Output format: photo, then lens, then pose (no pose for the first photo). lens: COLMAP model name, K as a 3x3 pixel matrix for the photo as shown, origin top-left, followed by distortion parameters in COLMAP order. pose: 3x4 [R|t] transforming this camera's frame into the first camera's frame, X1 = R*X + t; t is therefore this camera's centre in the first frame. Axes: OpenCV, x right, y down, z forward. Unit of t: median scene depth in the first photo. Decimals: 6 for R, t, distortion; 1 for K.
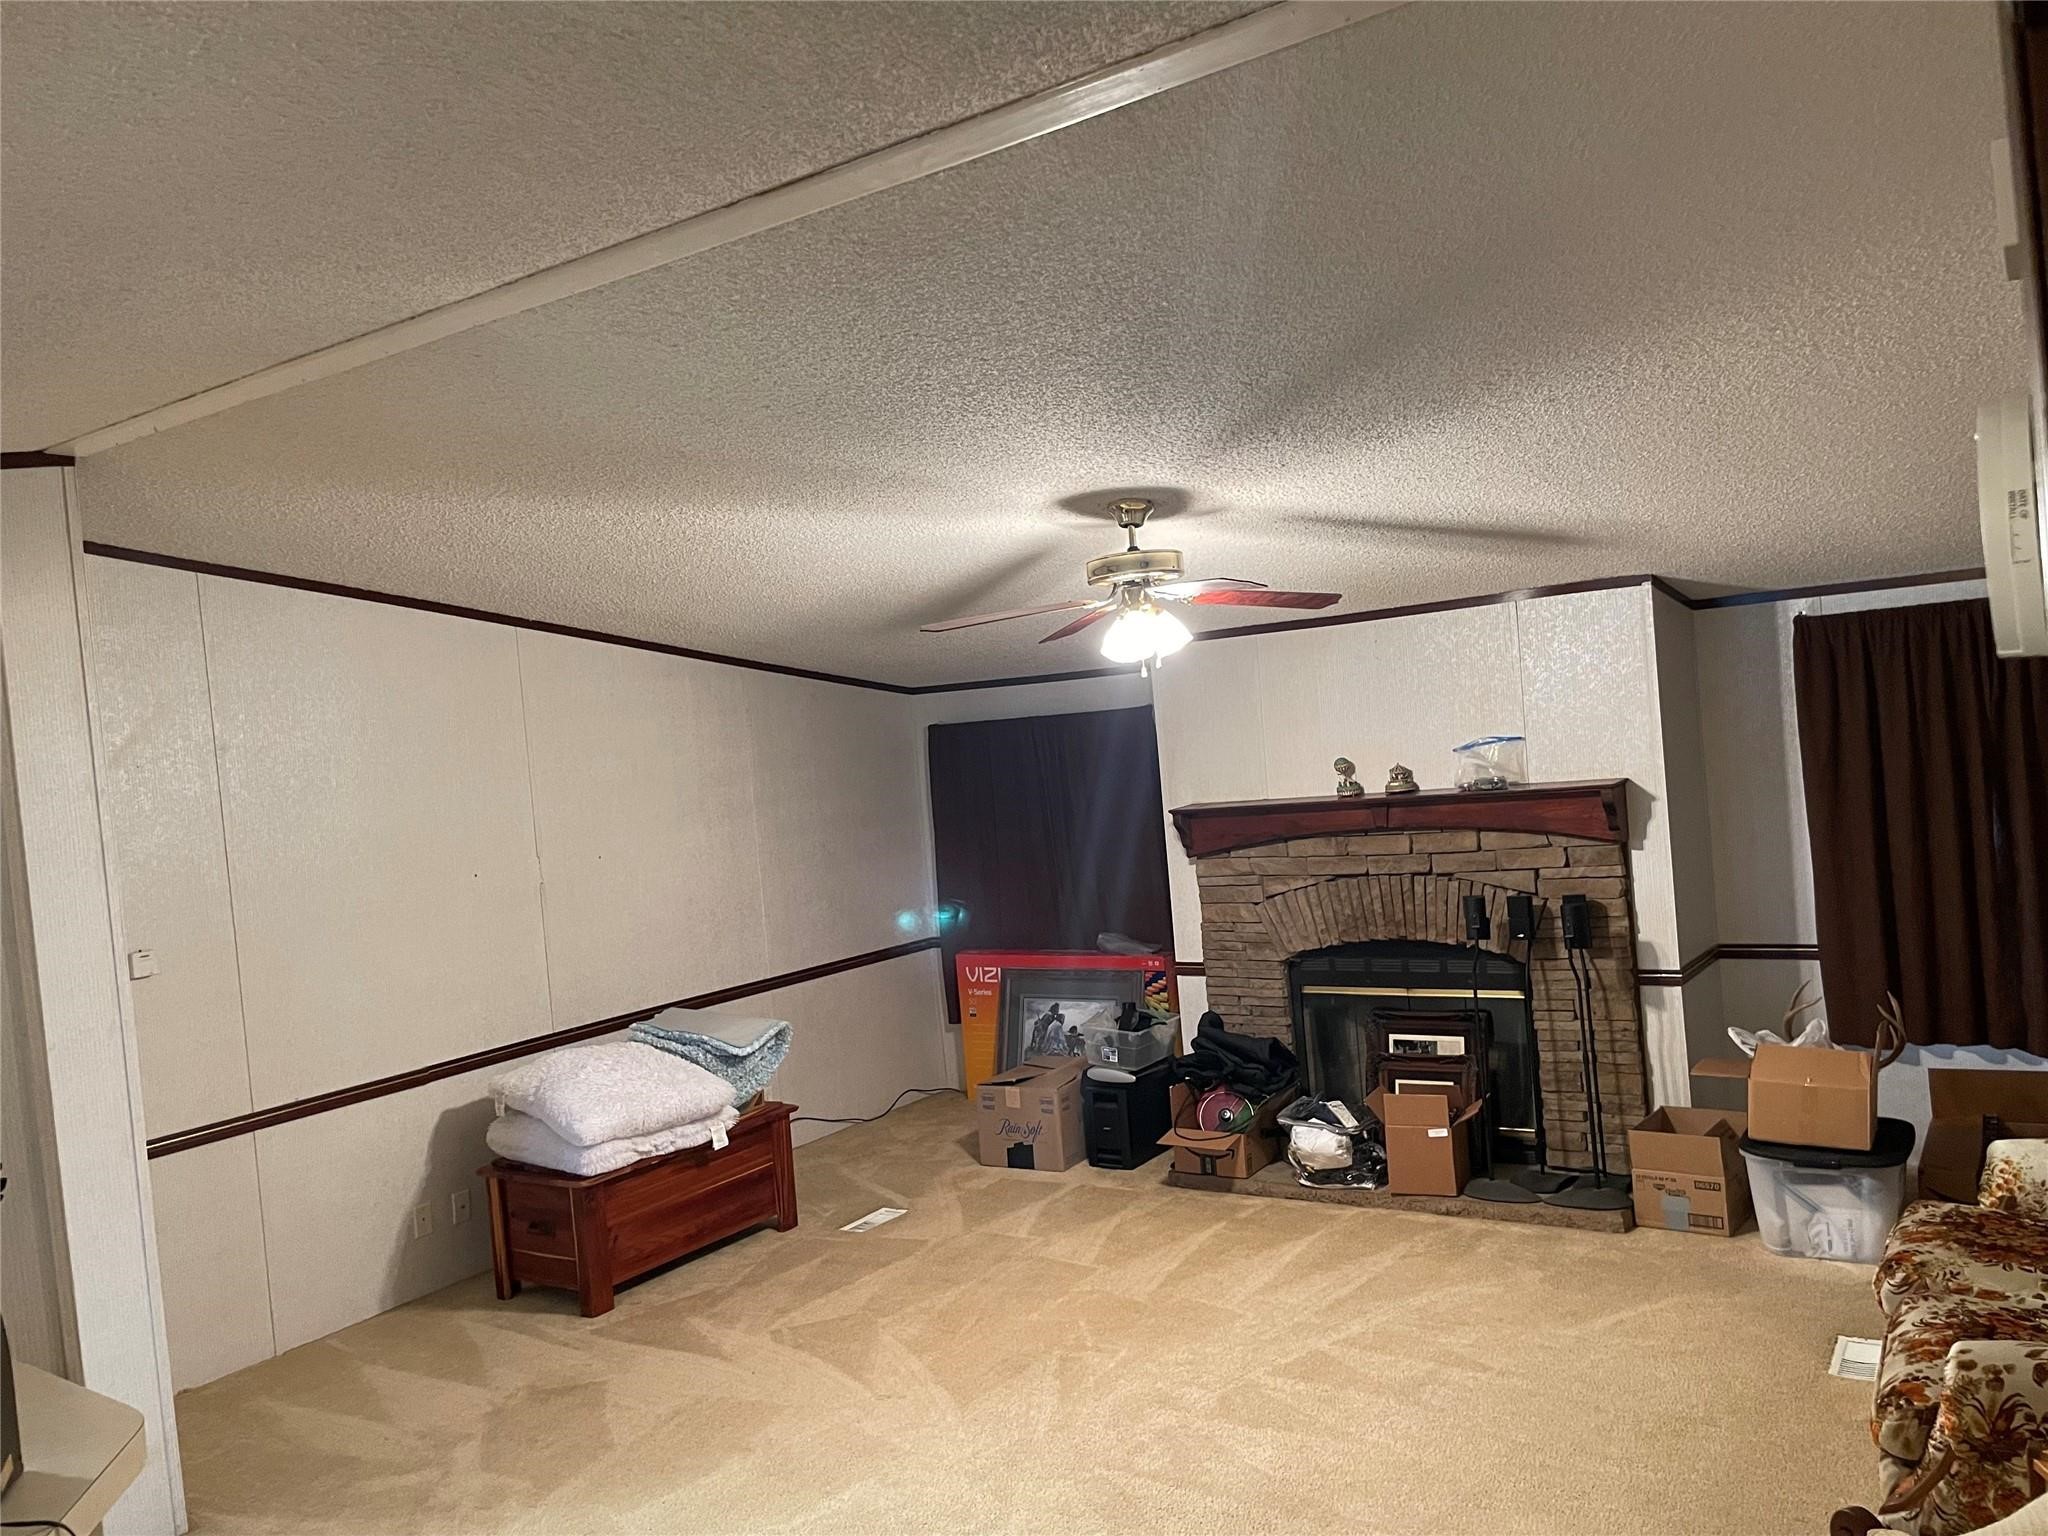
lens RADIAL K [[1547.3, 0, 1026.0], [0, 1547.3, 772.1], [0, 0, 1]] dist [0.060425, -0.086275]
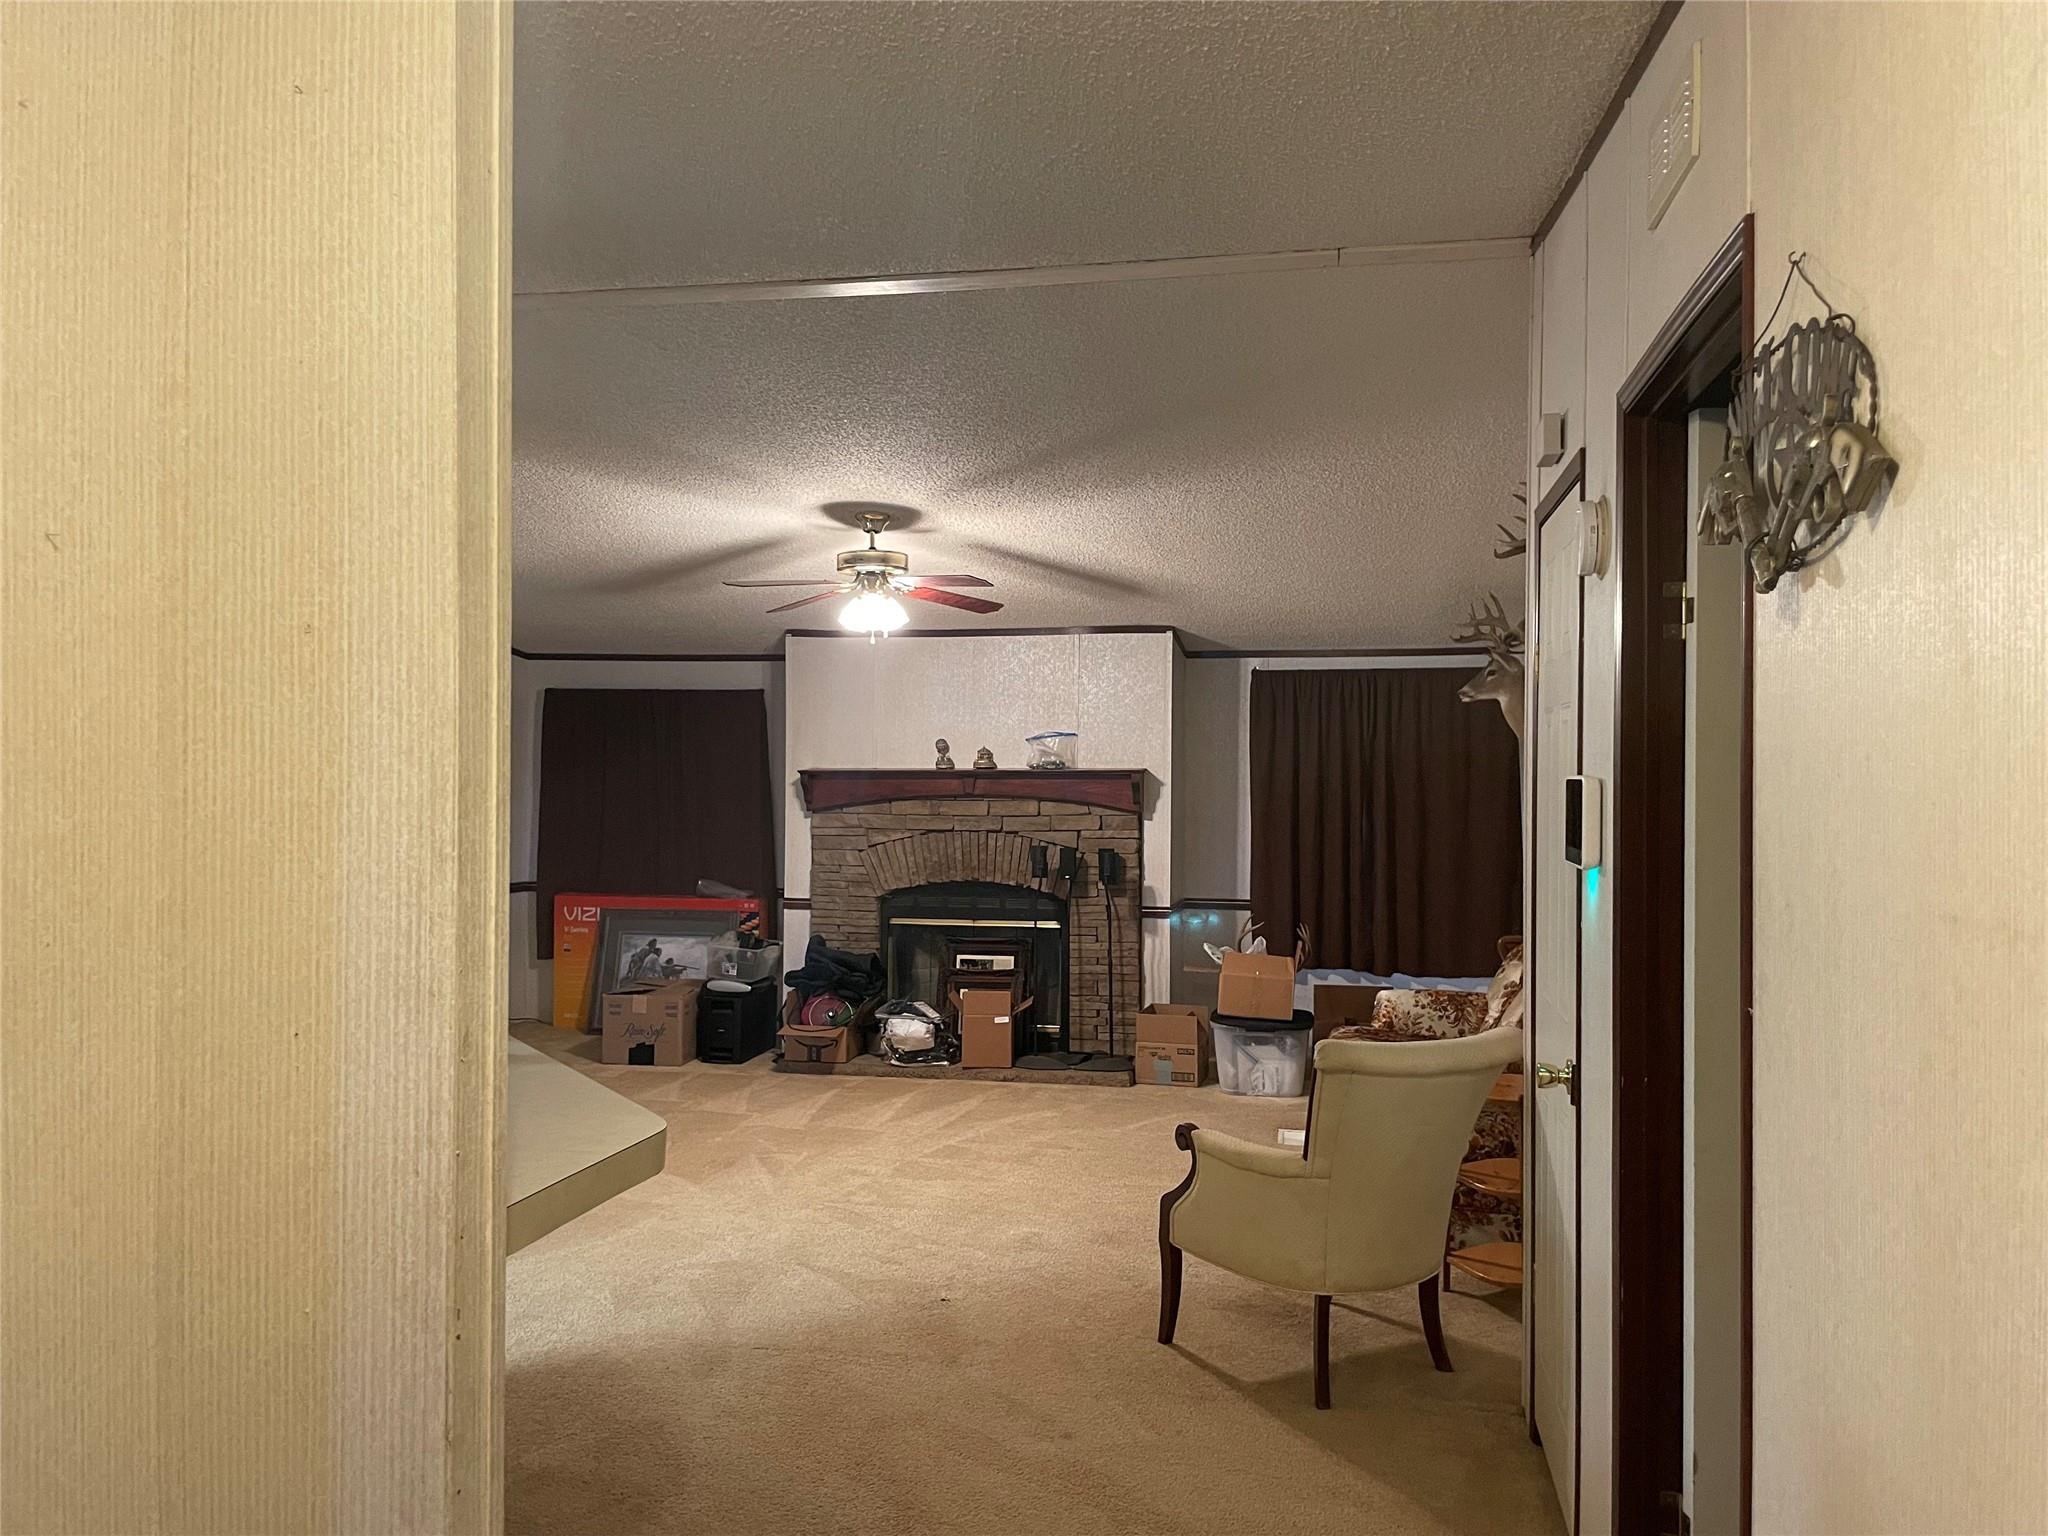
lens RADIAL K [[1547.3, 0, 1024.2], [0, 1547.3, 765.9], [0, 0, 1]] dist [0.060425, -0.086275]
pose [[0.917583, 0.093117, 0.386485, -0.249420], [-0.076531, 0.995372, -0.058119, 0.089897], [-0.390108, 0.023751, 0.920463, -0.233462]]
